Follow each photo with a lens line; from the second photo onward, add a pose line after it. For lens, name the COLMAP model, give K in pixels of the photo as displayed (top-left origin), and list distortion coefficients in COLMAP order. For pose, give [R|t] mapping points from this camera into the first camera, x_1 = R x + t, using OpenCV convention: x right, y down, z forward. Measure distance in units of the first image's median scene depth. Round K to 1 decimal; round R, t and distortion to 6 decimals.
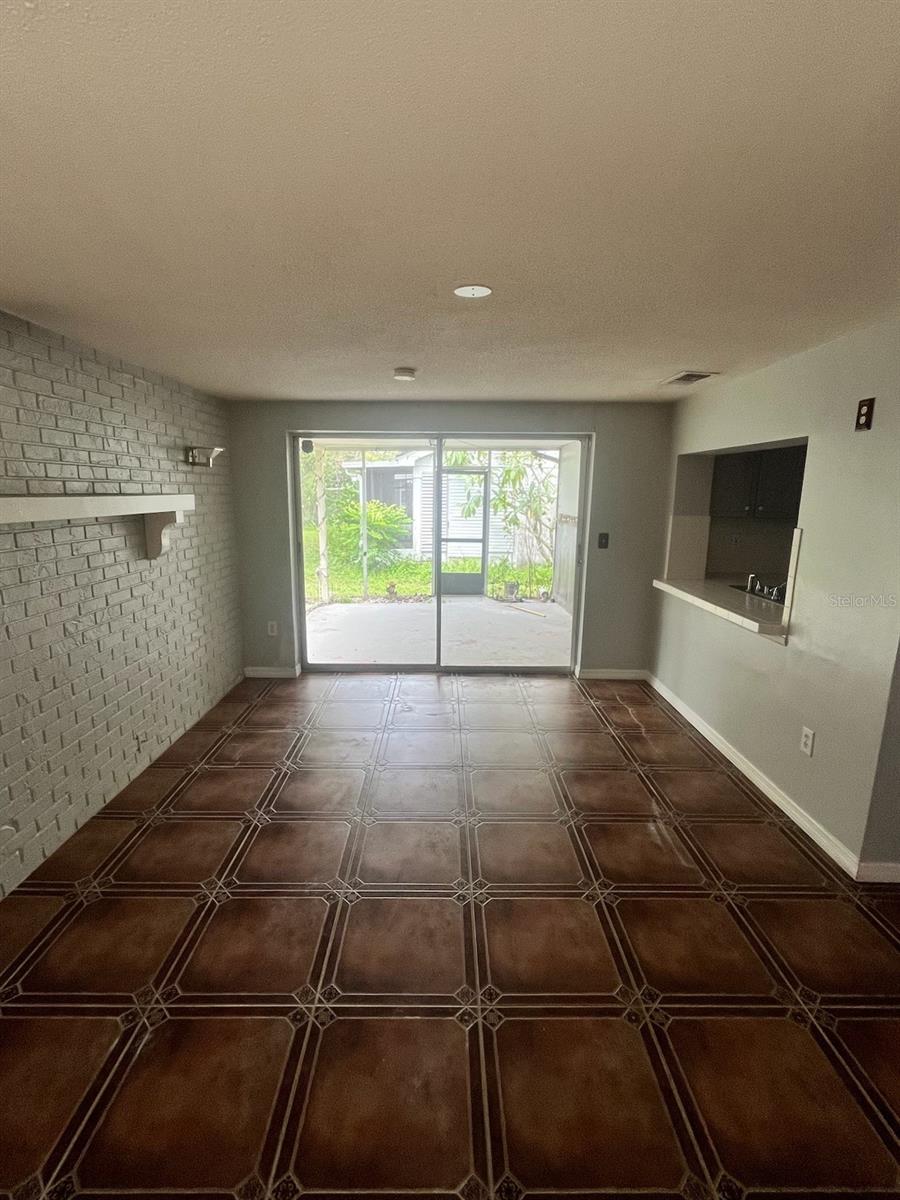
lens RADIAL K [[561.3, 0, 448.3], [0, 561.3, 578.6], [0, 0, 1]] dist [0.005459, -0.001058]
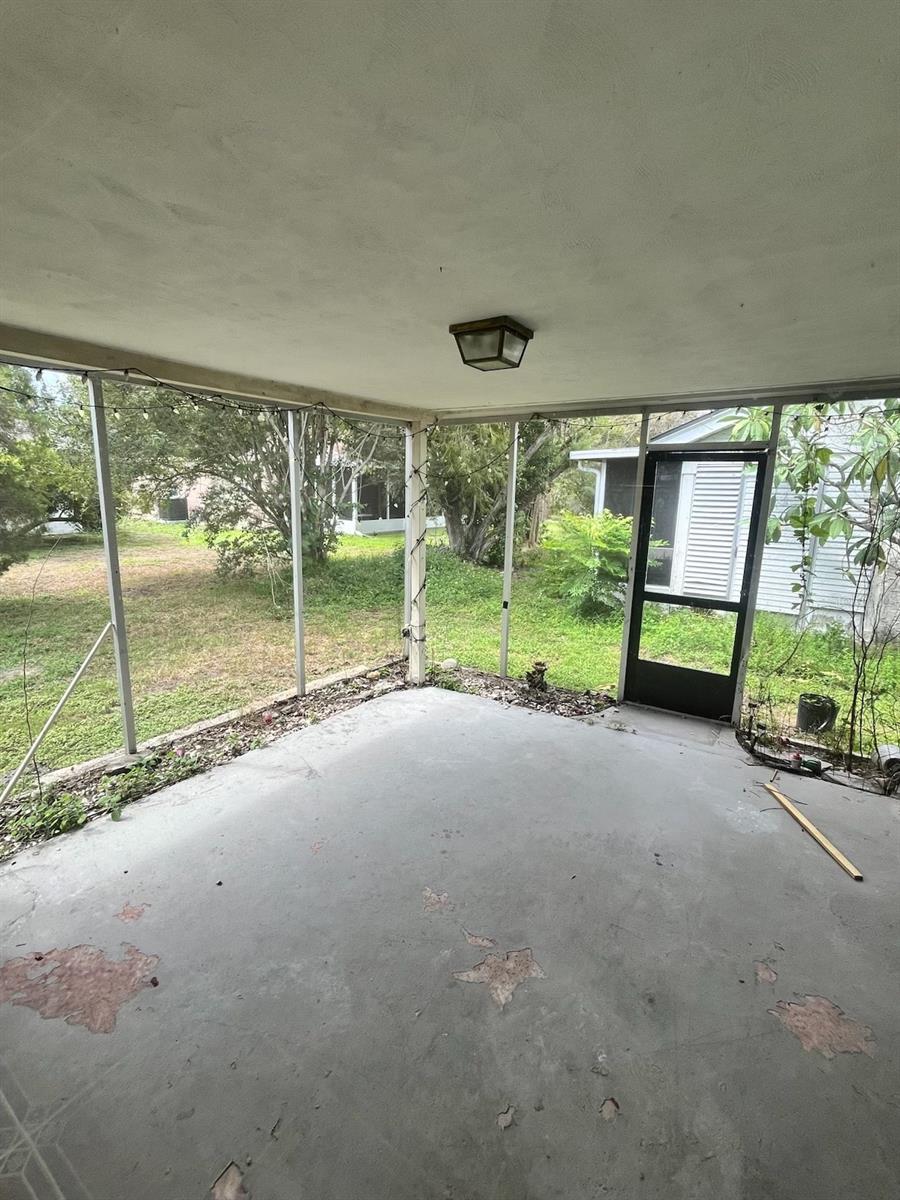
lens RADIAL K [[561.3, 0, 450.3], [0, 561.3, 600.1], [0, 0, 1]] dist [0.005459, -0.001058]
pose [[0.834407, 0.119284, -0.538086, 0.109792], [-0.100151, 0.992860, 0.064795, -0.079574], [0.541973, -0.000175, 0.840396, 0.488692]]
